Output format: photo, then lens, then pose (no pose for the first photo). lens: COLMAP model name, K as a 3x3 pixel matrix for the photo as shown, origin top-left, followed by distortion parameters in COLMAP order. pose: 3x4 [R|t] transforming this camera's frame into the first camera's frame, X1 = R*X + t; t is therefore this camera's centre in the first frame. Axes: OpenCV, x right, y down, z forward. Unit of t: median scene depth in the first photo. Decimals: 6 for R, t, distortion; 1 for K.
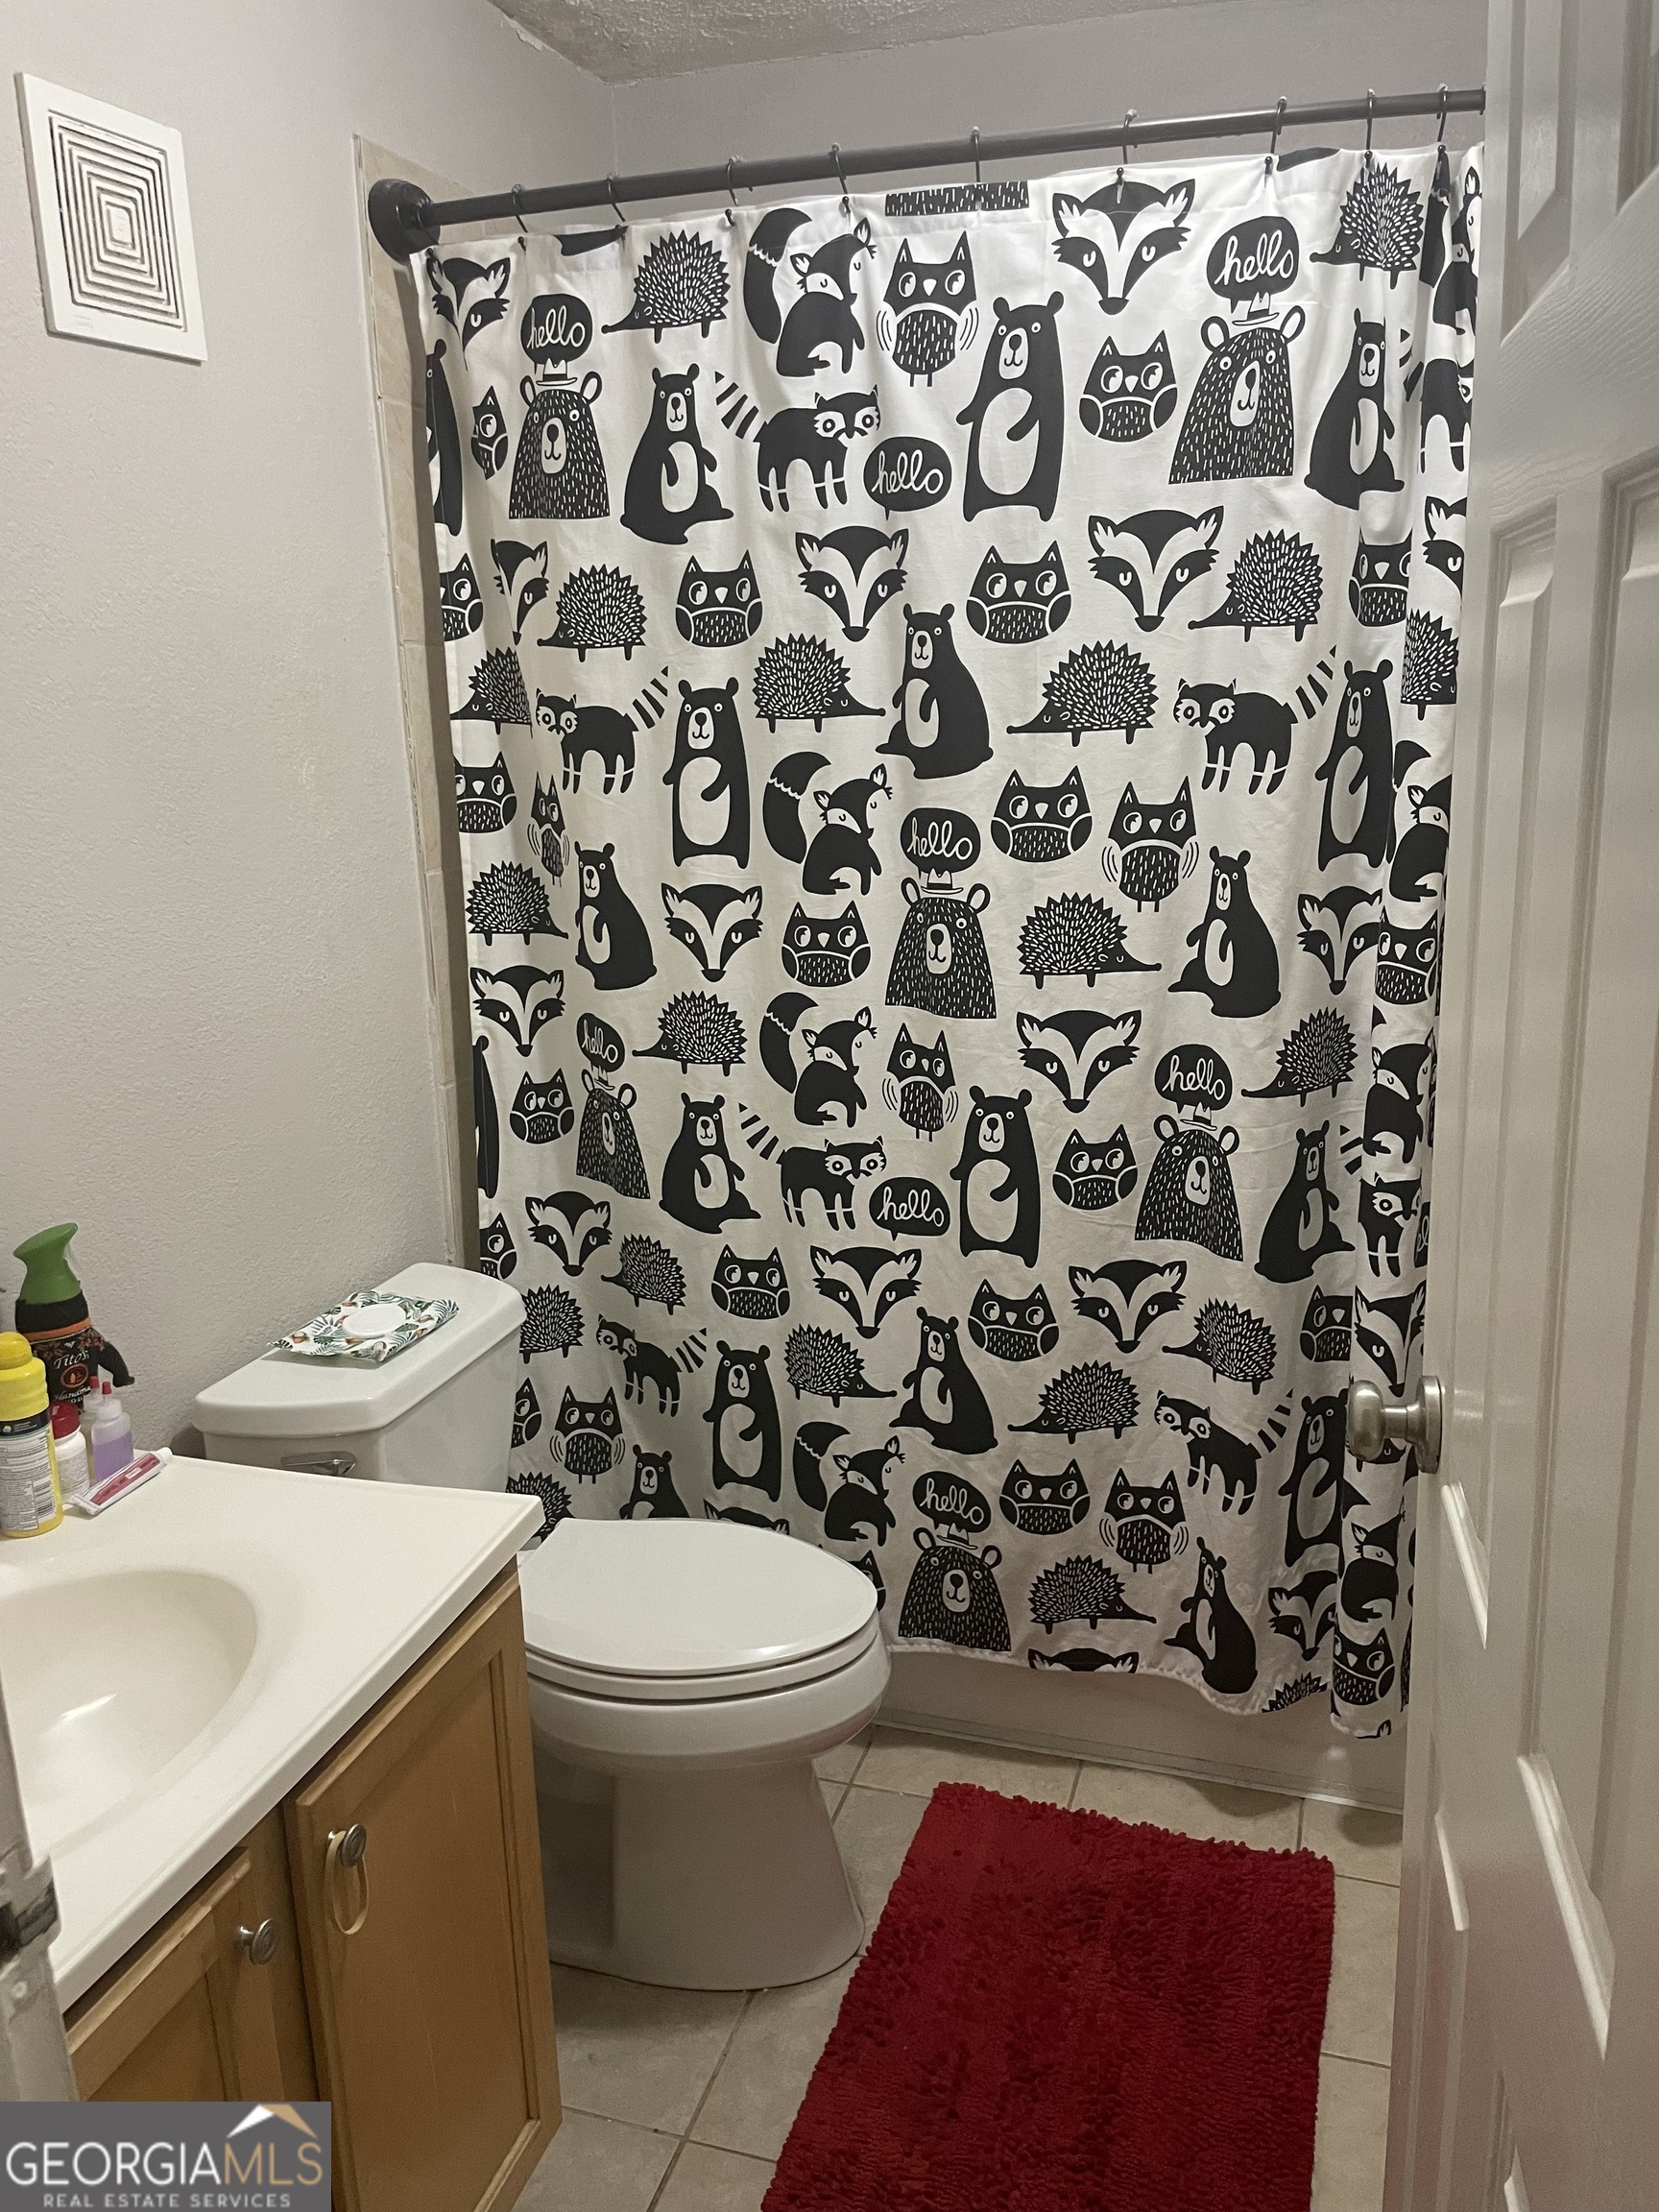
lens RADIAL K [[1733.5, 0, 828.5], [0, 1733.5, 1162.3], [0, 0, 1]] dist [0.100212, -0.136612]
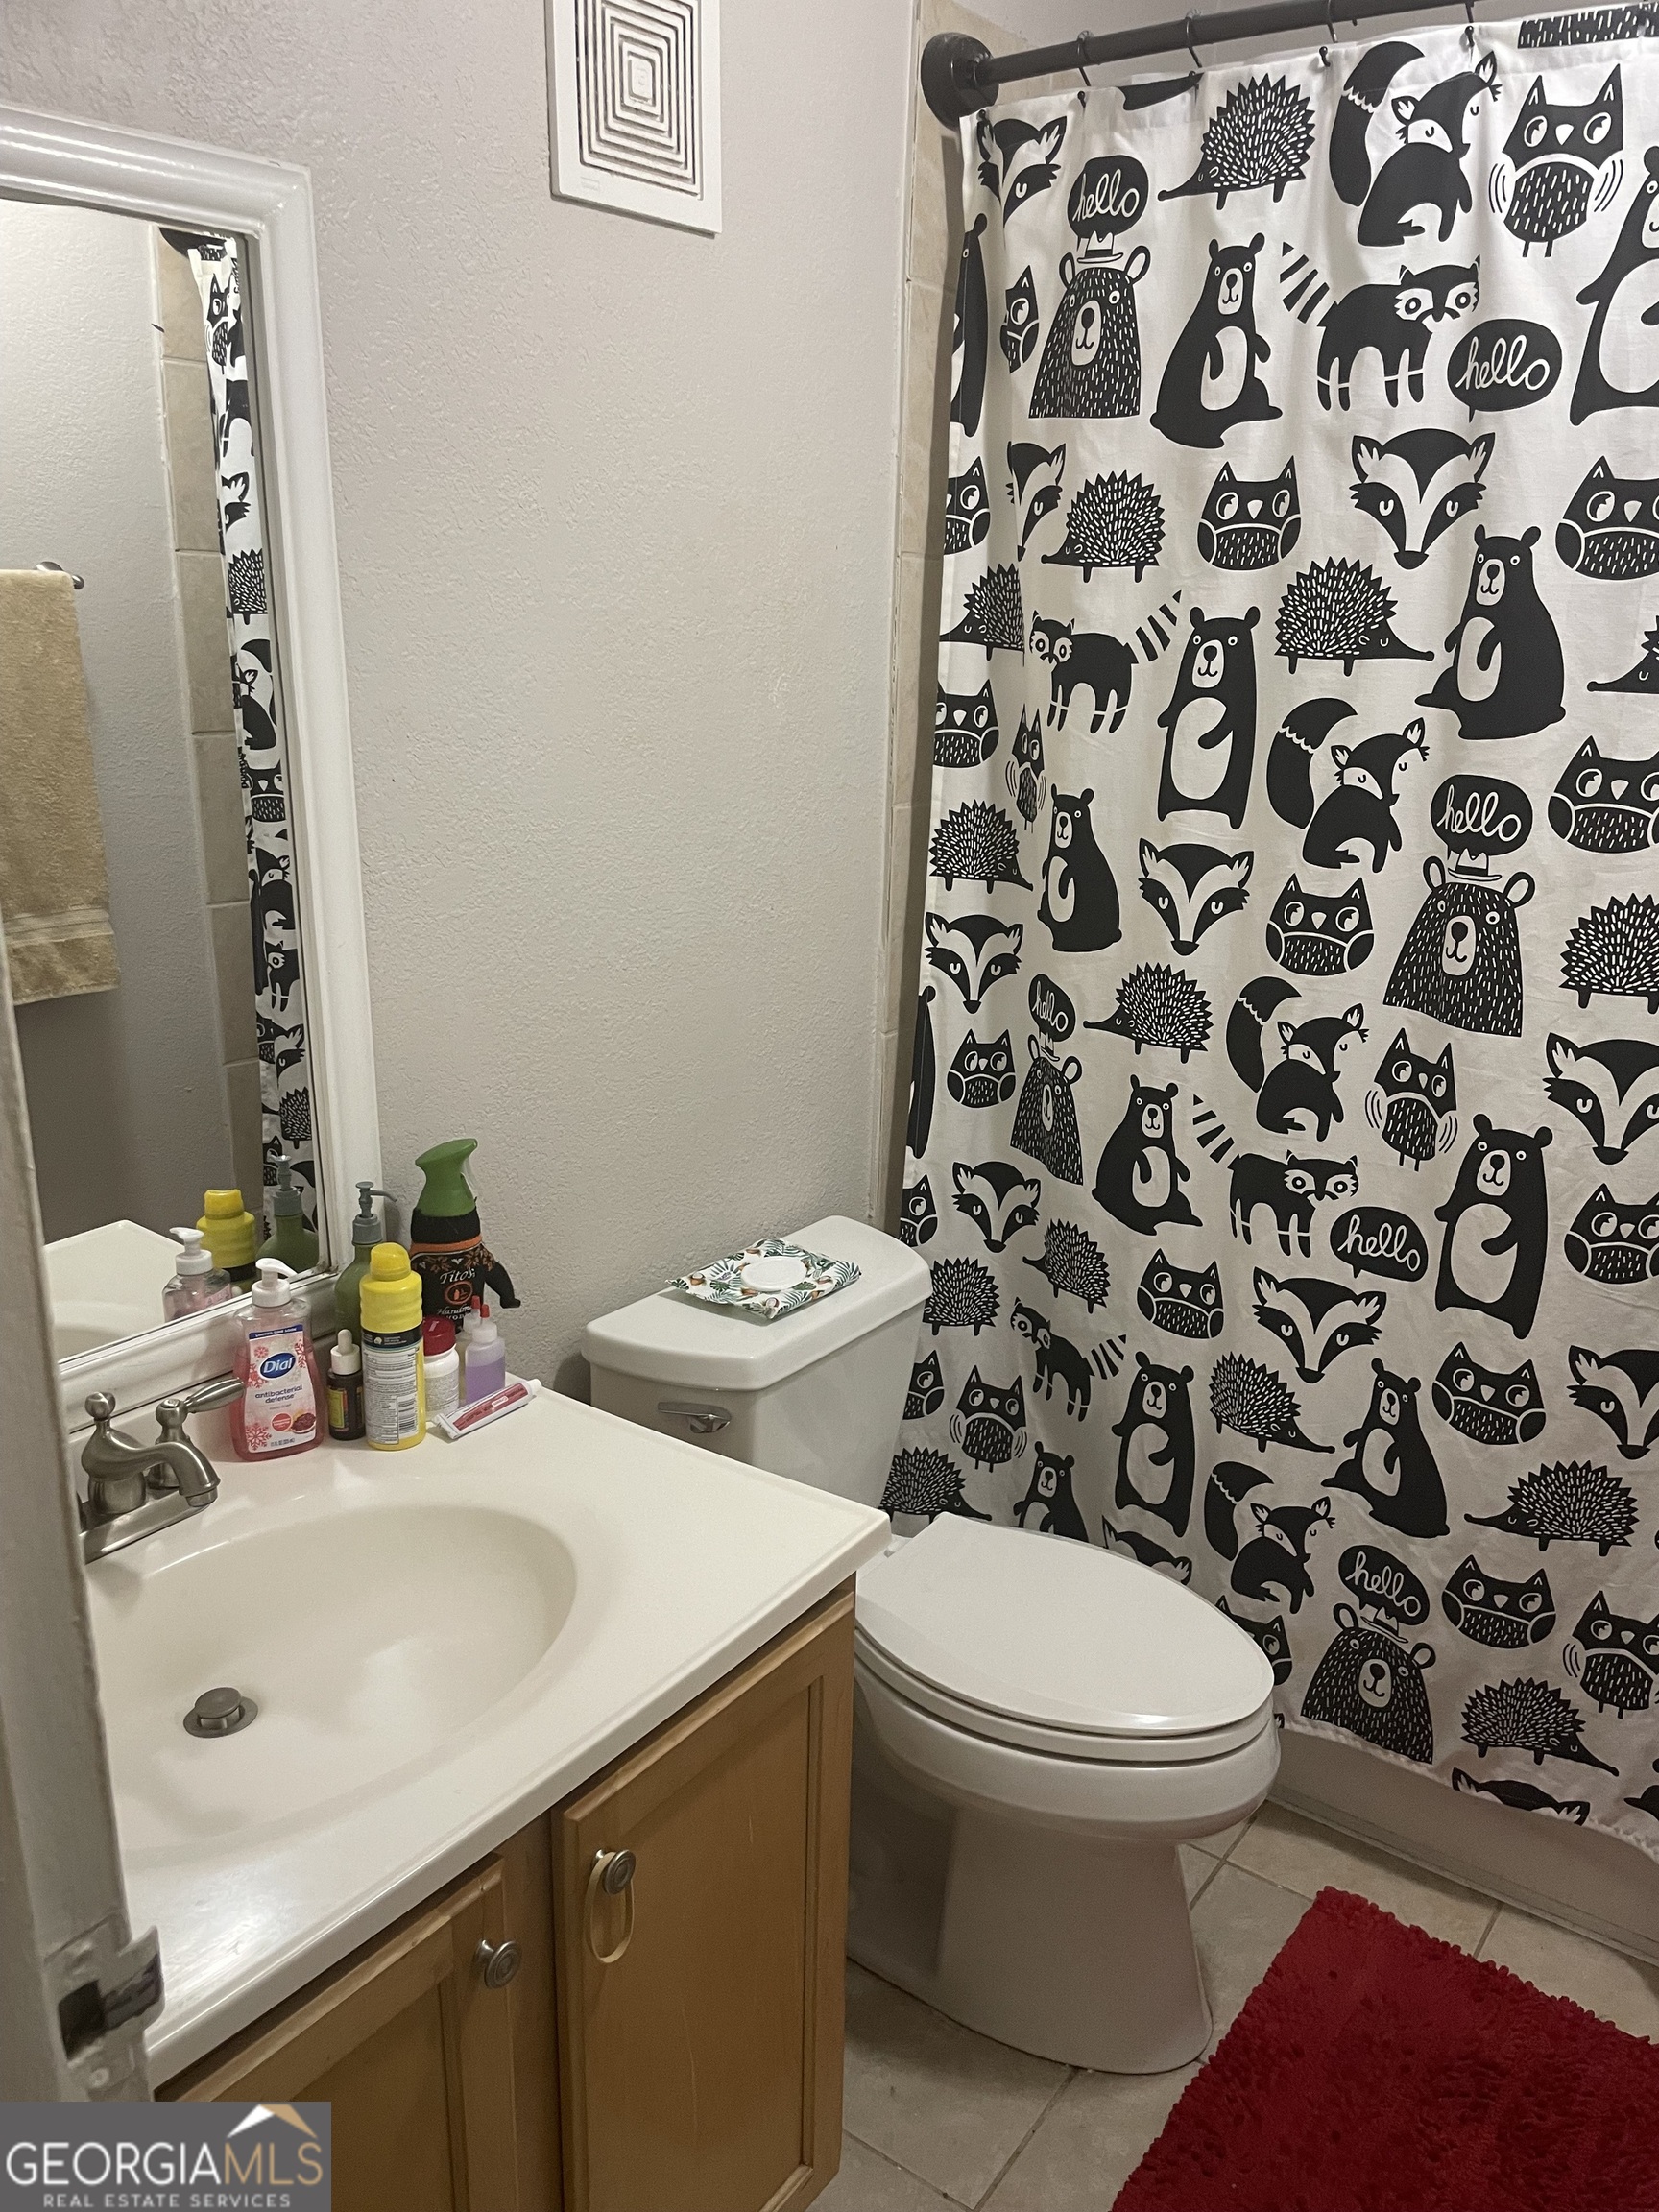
lens RADIAL K [[1733.5, 0, 828.5], [0, 1733.5, 1162.3], [0, 0, 1]] dist [0.100212, -0.136612]
pose [[0.951569, 0.140204, -0.273604, 0.019772], [-0.130695, 0.990017, 0.052774, -0.024358], [0.278272, -0.014460, 0.960393, 0.104985]]
